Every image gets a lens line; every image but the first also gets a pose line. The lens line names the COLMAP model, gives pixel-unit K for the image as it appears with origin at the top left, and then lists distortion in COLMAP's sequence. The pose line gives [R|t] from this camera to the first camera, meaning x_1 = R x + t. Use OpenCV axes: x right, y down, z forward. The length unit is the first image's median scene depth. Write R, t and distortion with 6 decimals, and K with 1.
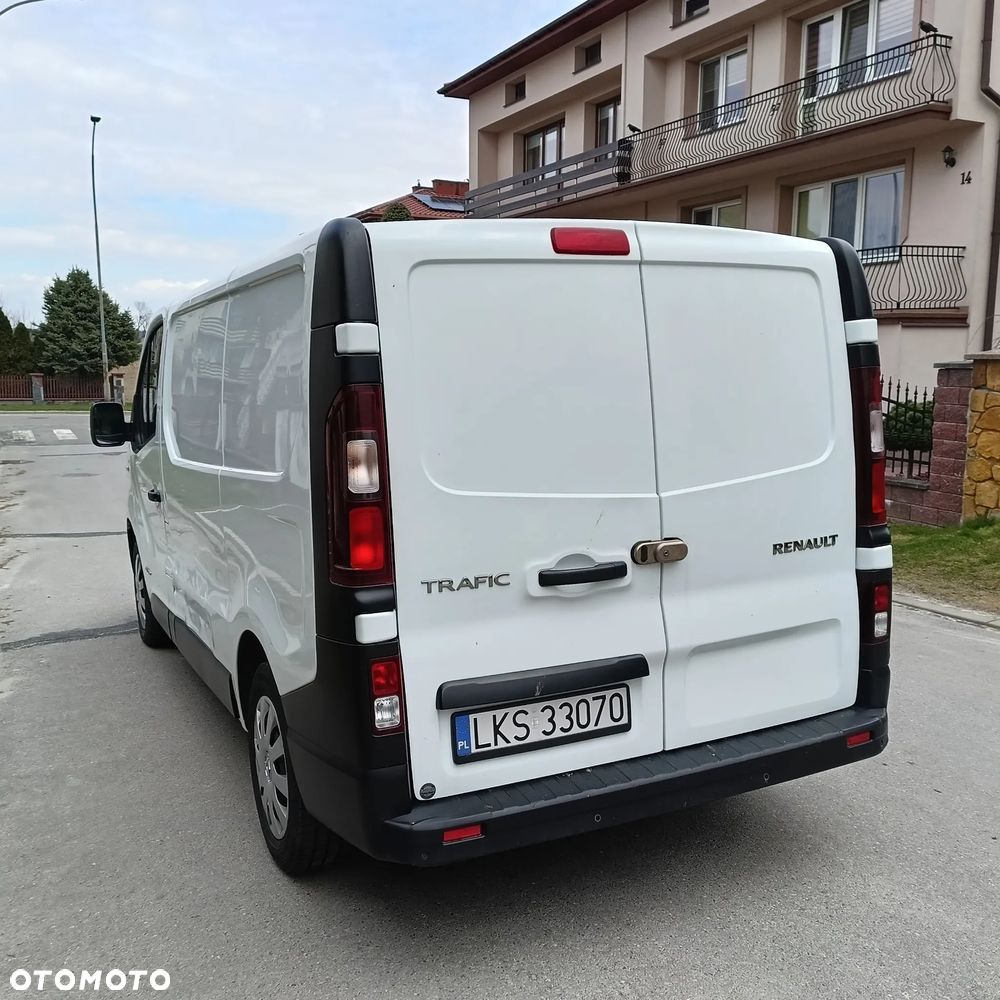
lens RADIAL K [[1043.3, 0, 497.4], [0, 1043.3, 477.0], [0, 0, 1]] dist [0.029524, 0.000000]
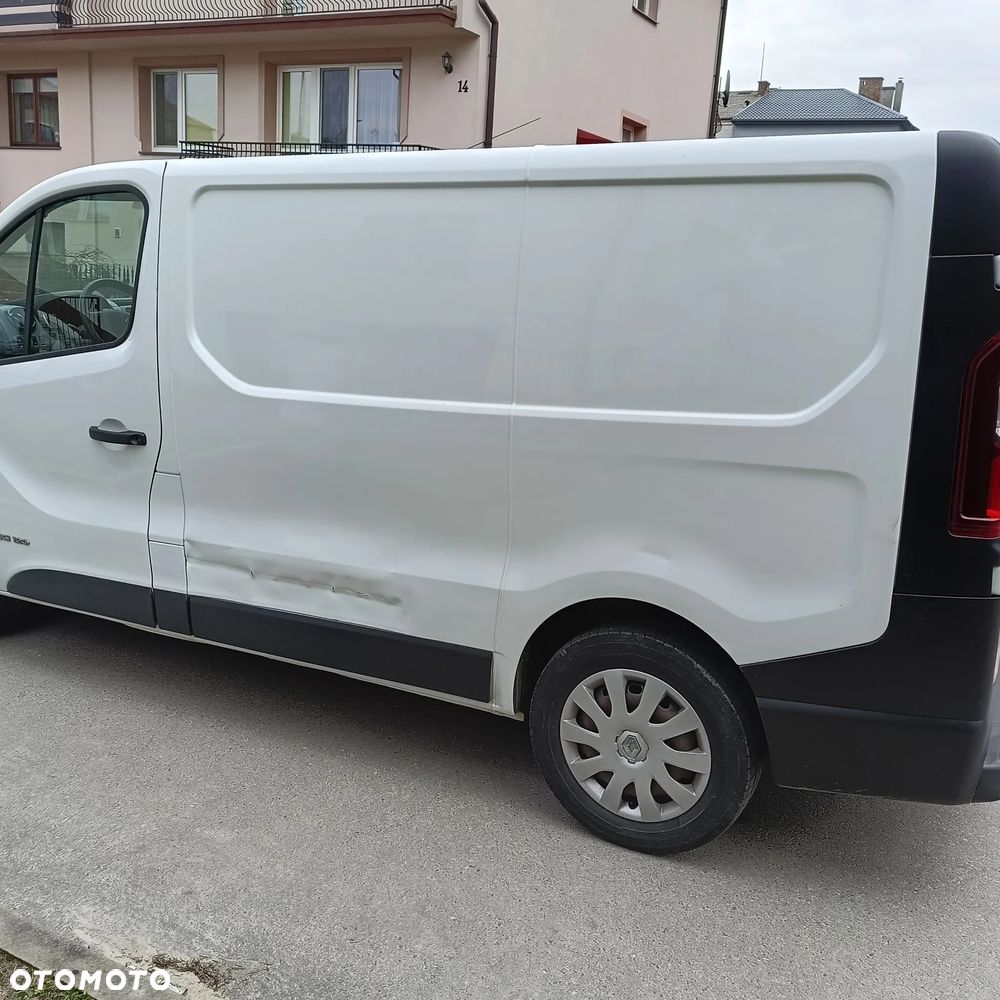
lens RADIAL K [[1043.3, 0, 511.5], [0, 1043.3, 477.7], [0, 0, 1]] dist [0.029524, 0.000000]
pose [[0.802946, -0.080275, 0.590621, -0.928352], [0.013818, 0.993130, 0.116197, -0.059827], [-0.595891, -0.085139, 0.798539, 0.441485]]
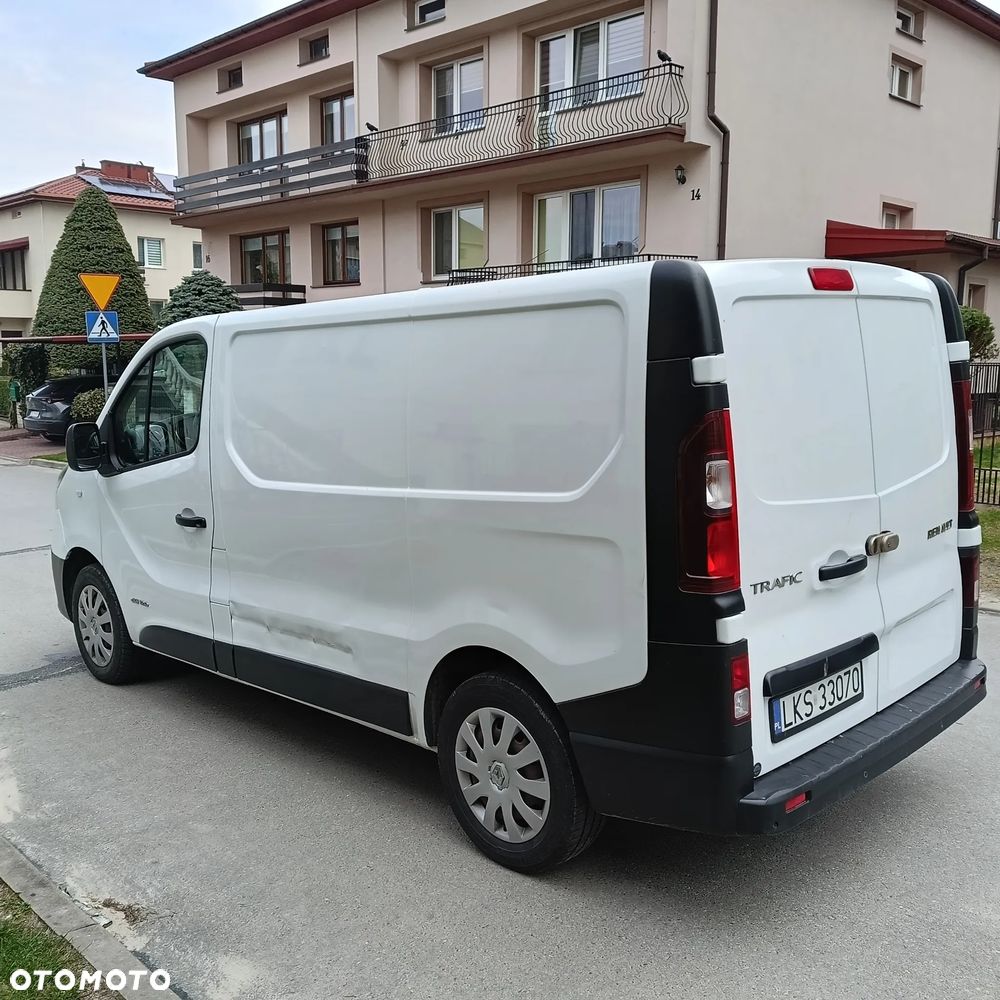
lens RADIAL K [[1043.3, 0, 511.7], [0, 1043.3, 490.8], [0, 0, 1]] dist [0.029524, 0.000000]
pose [[0.944899, -0.050587, 0.323429, -0.611973], [0.044539, 0.998667, 0.026079, -0.037172], [-0.324317, -0.010237, 0.945893, 0.022779]]
